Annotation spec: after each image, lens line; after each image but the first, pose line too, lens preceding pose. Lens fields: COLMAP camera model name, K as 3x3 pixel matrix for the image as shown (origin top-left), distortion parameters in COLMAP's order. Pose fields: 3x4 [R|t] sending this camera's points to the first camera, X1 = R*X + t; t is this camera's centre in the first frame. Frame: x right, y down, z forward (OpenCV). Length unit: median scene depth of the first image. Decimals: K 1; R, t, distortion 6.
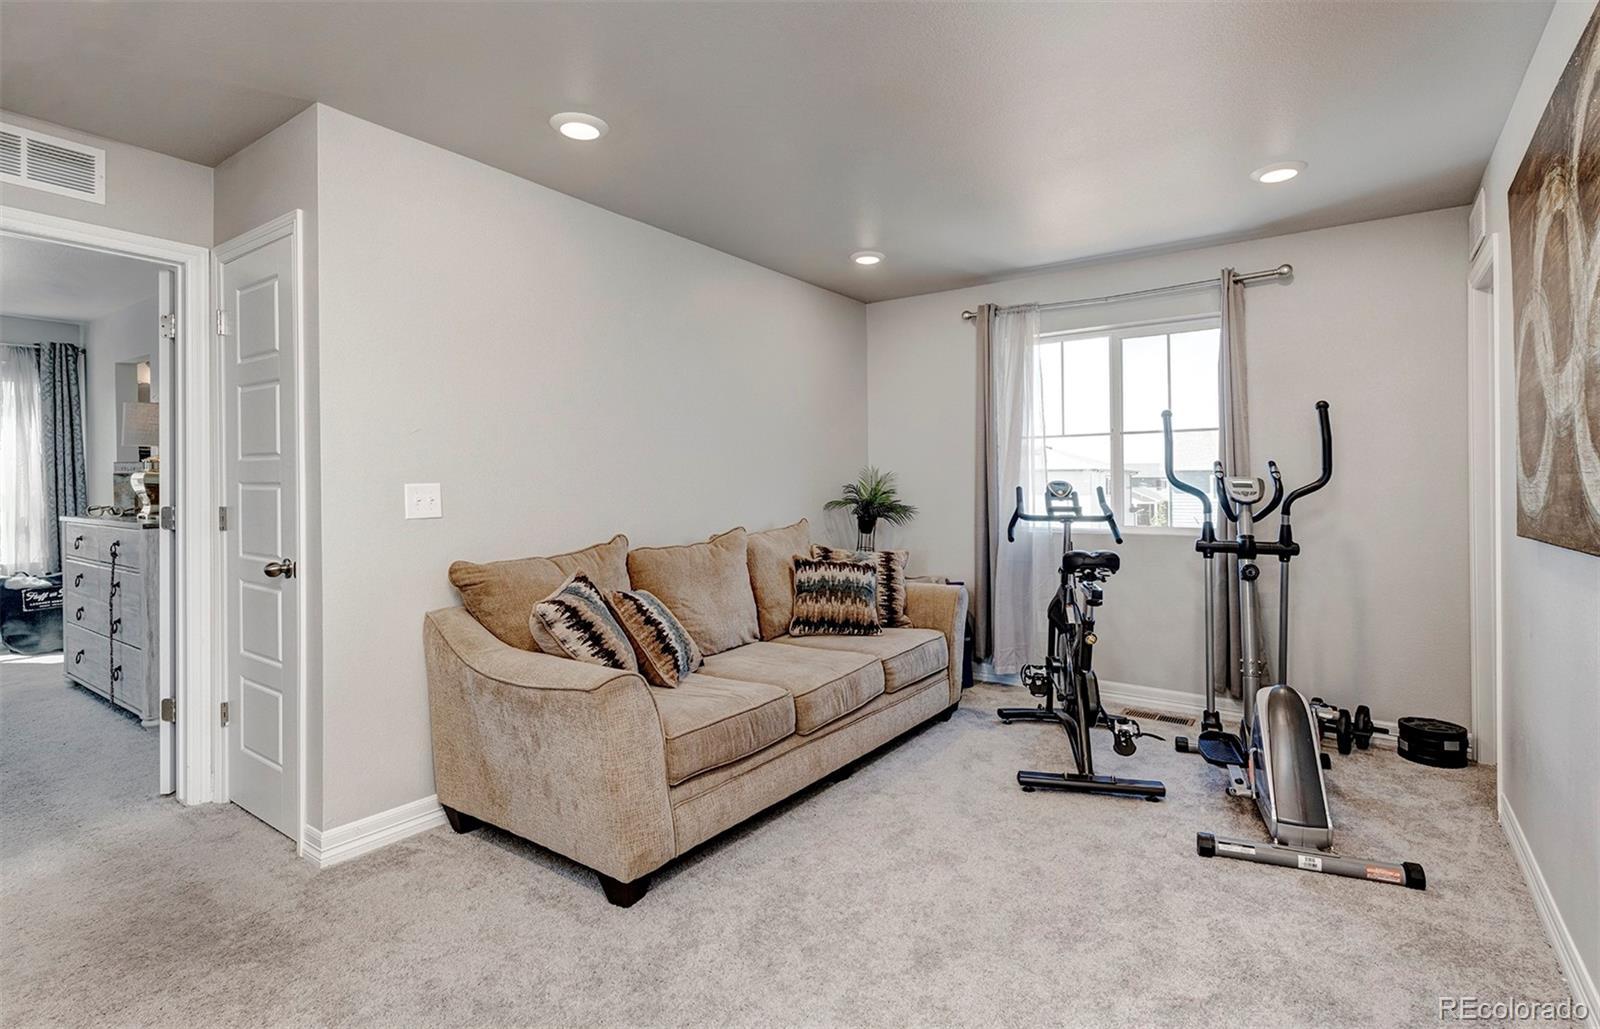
lens RADIAL K [[775.3, 0, 801.0], [0, 775.3, 500.4], [0, 0, 1]] dist [0.003679, 0.000415]
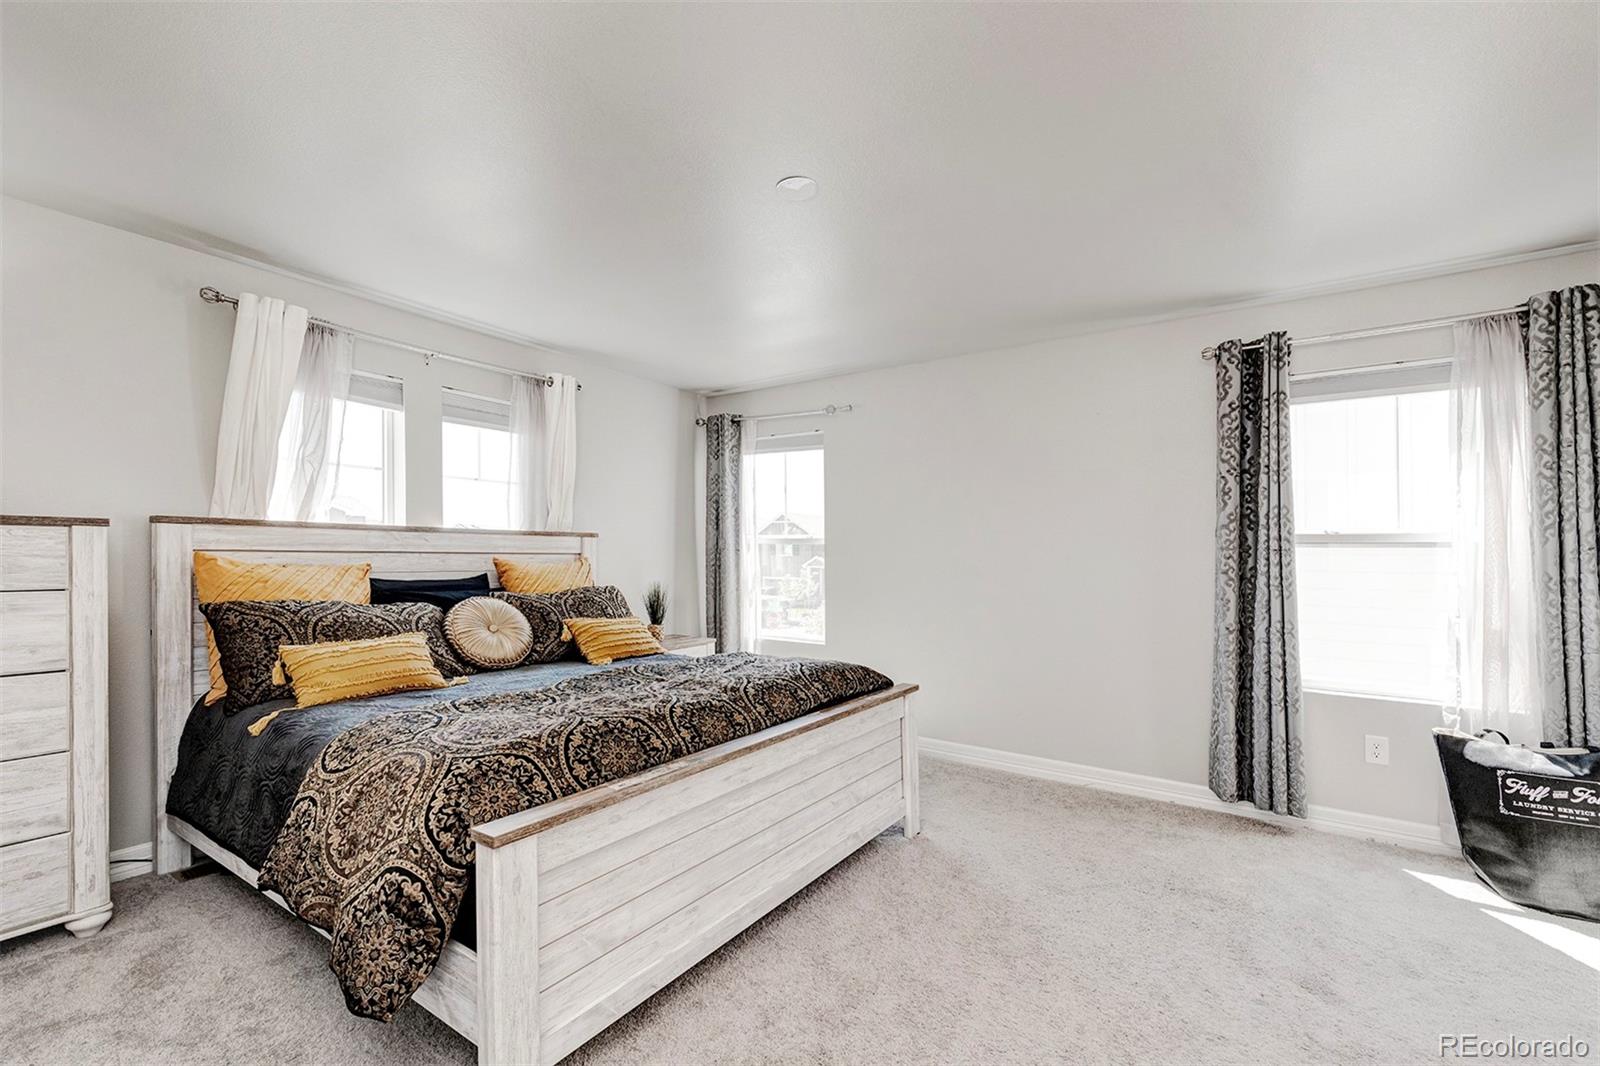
lens RADIAL K [[704.7, 0, 799.4], [0, 704.7, 543.4], [0, 0, 1]] dist [0.003475, 0.000246]
pose [[0.024037, -0.008917, -0.999671, -0.513781], [-0.005092, 0.999946, -0.009042, -0.031457], [0.999698, 0.005307, 0.023991, 0.497929]]
